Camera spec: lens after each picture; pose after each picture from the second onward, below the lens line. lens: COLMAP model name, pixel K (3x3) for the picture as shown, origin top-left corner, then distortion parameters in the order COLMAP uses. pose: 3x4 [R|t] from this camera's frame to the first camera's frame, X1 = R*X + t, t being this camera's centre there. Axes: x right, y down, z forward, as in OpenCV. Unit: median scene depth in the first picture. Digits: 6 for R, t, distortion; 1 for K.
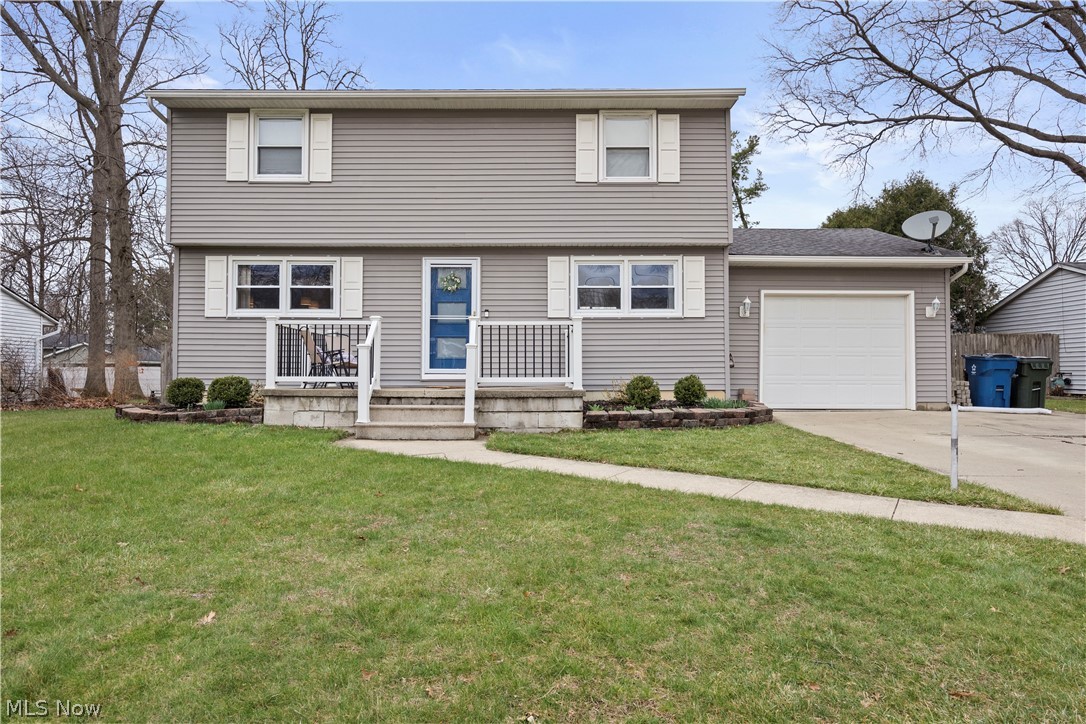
lens RADIAL K [[719.0, 0, 545.4], [0, 719.0, 369.8], [0, 0, 1]] dist [0.026148, -0.001880]
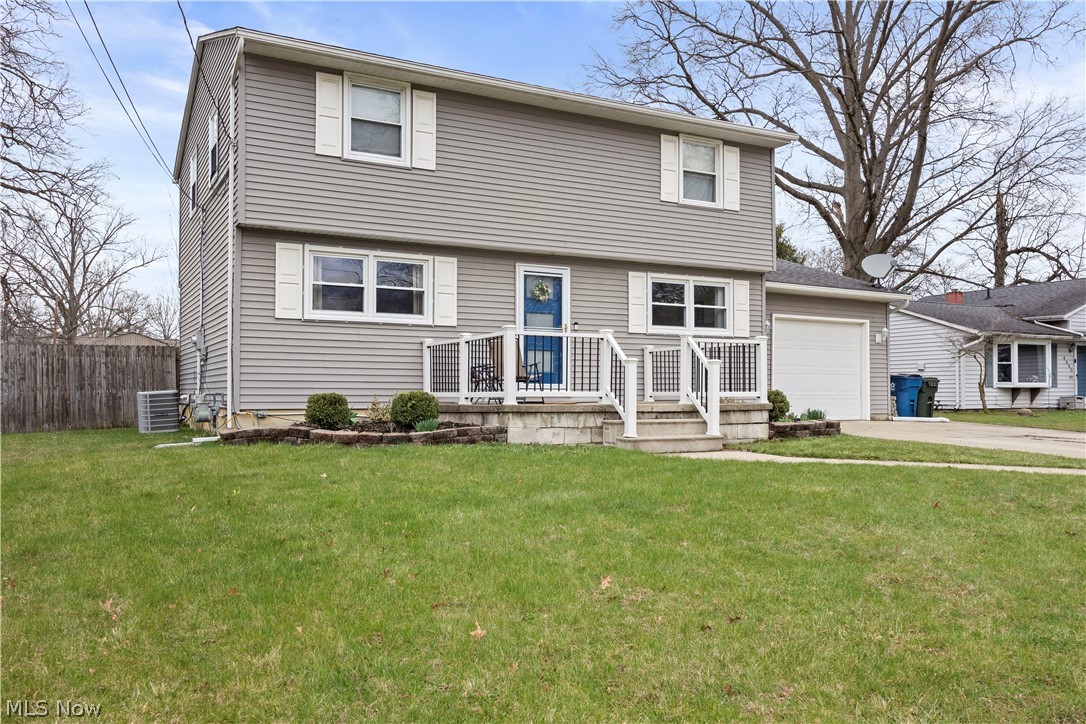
lens RADIAL K [[876.5, 0, 541.2], [0, 876.5, 392.7], [0, 0, 1]] dist [0.031106, -0.003222]
pose [[0.870271, -0.000734, 0.492574, -0.704381], [-0.003976, 0.999956, 0.008514, 0.000906], [-0.492558, -0.009368, 0.870229, -0.000271]]
